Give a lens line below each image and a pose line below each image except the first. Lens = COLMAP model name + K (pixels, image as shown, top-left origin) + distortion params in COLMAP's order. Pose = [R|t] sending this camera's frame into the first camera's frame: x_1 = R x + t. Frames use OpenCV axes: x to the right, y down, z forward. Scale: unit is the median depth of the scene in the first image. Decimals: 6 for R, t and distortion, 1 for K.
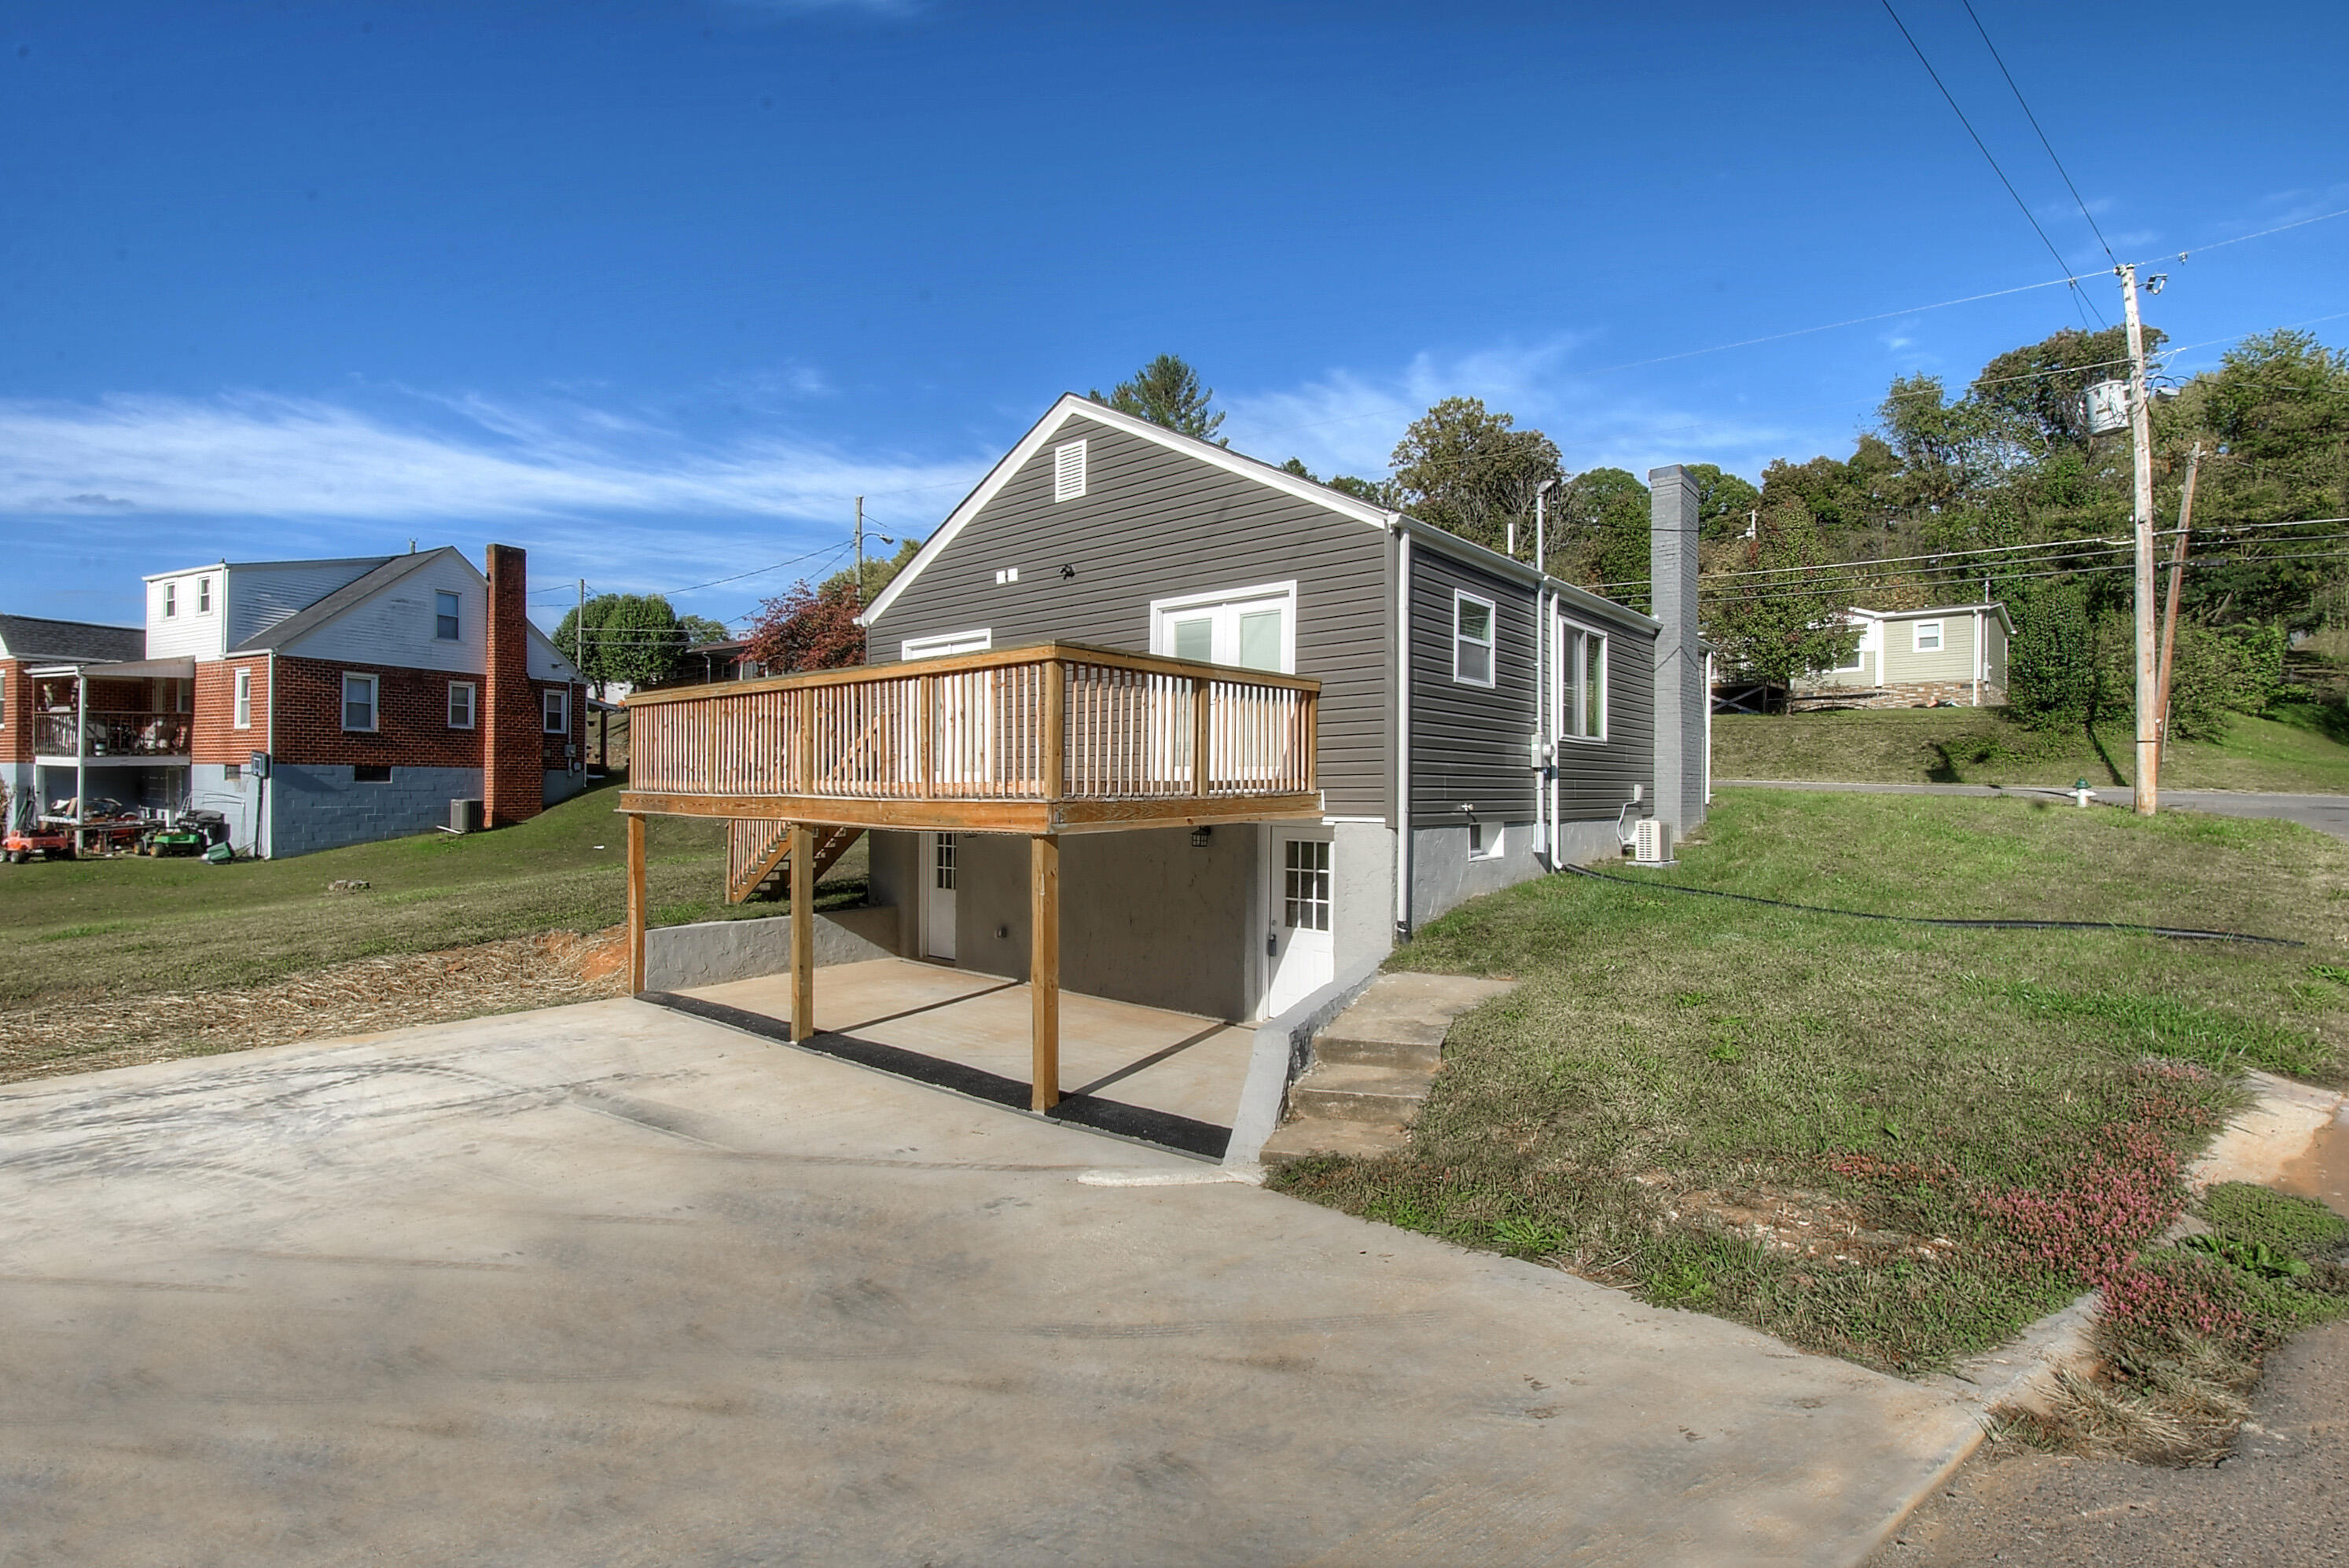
lens RADIAL K [[1043.3, 0, 1181.9], [0, 1043.3, 784.2], [0, 0, 1]] dist [-0.002901, -0.000174]
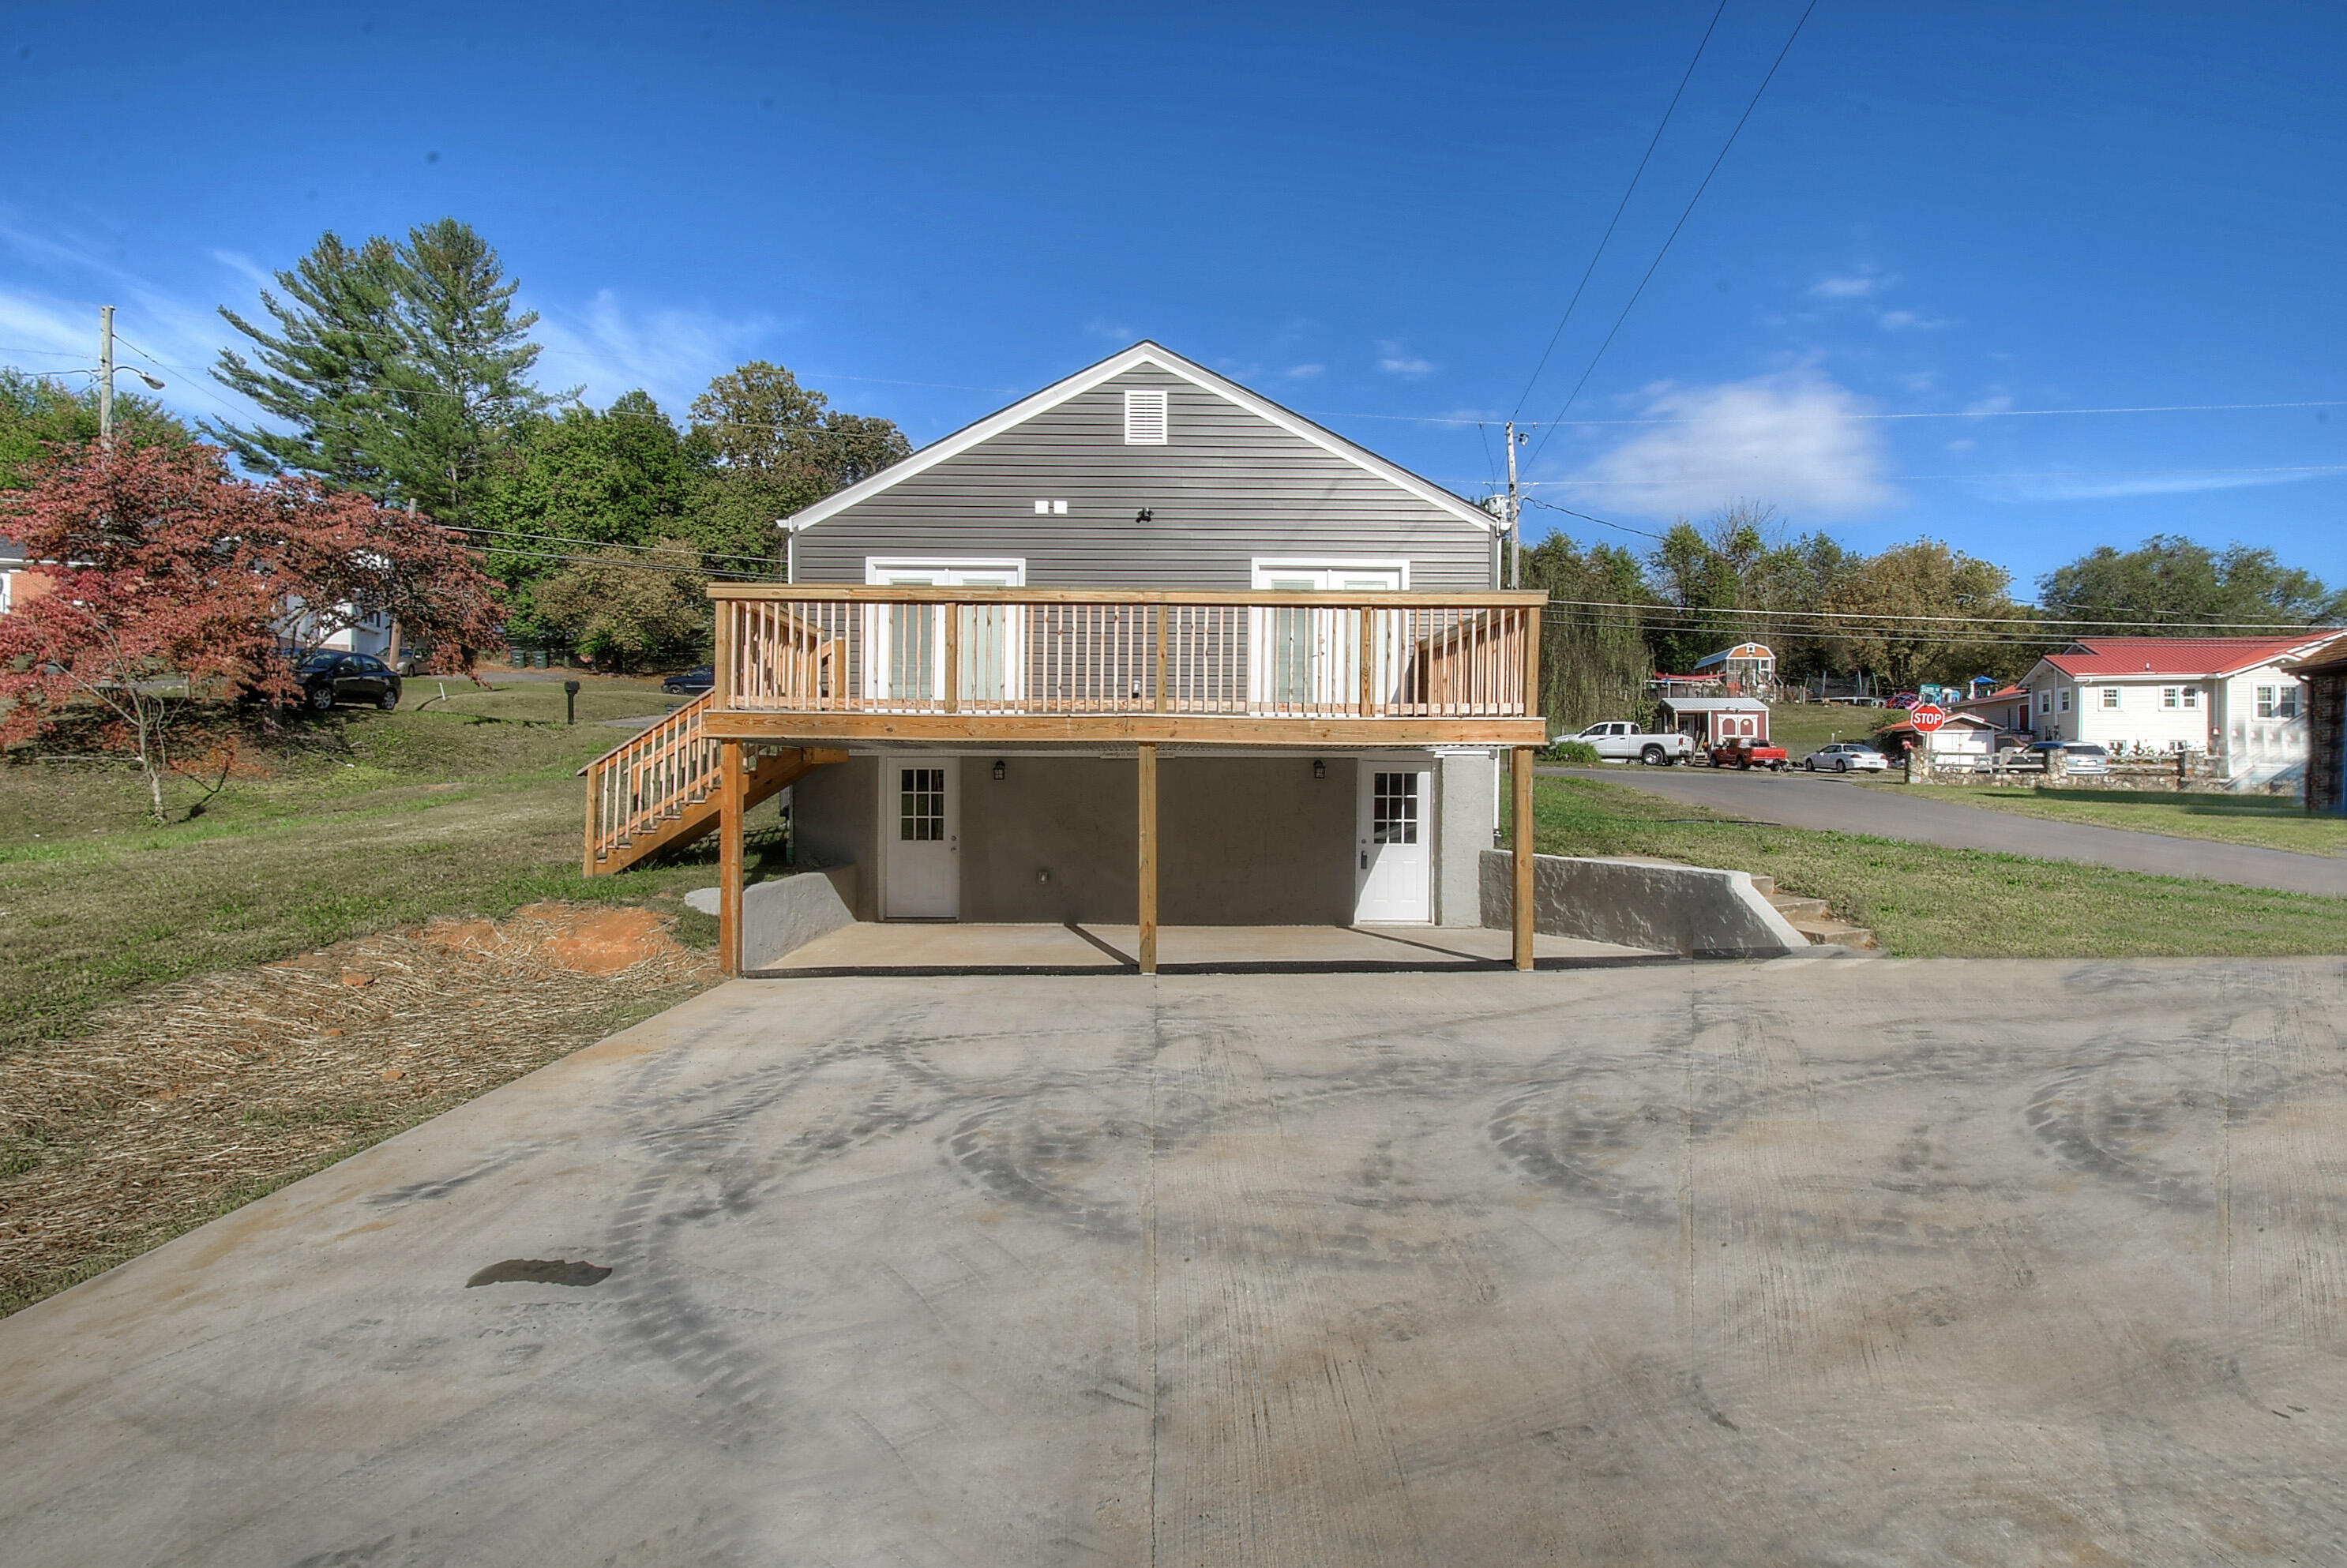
lens RADIAL K [[1054.6, 0, 1175.1], [0, 1054.6, 783.1], [0, 0, 1]] dist [-0.003598, -0.000163]
pose [[0.755557, -0.000489, 0.655083, -0.753576], [-0.005435, 0.999961, 0.007015, 0.050211], [-0.655061, -0.008861, 0.755524, 0.195002]]
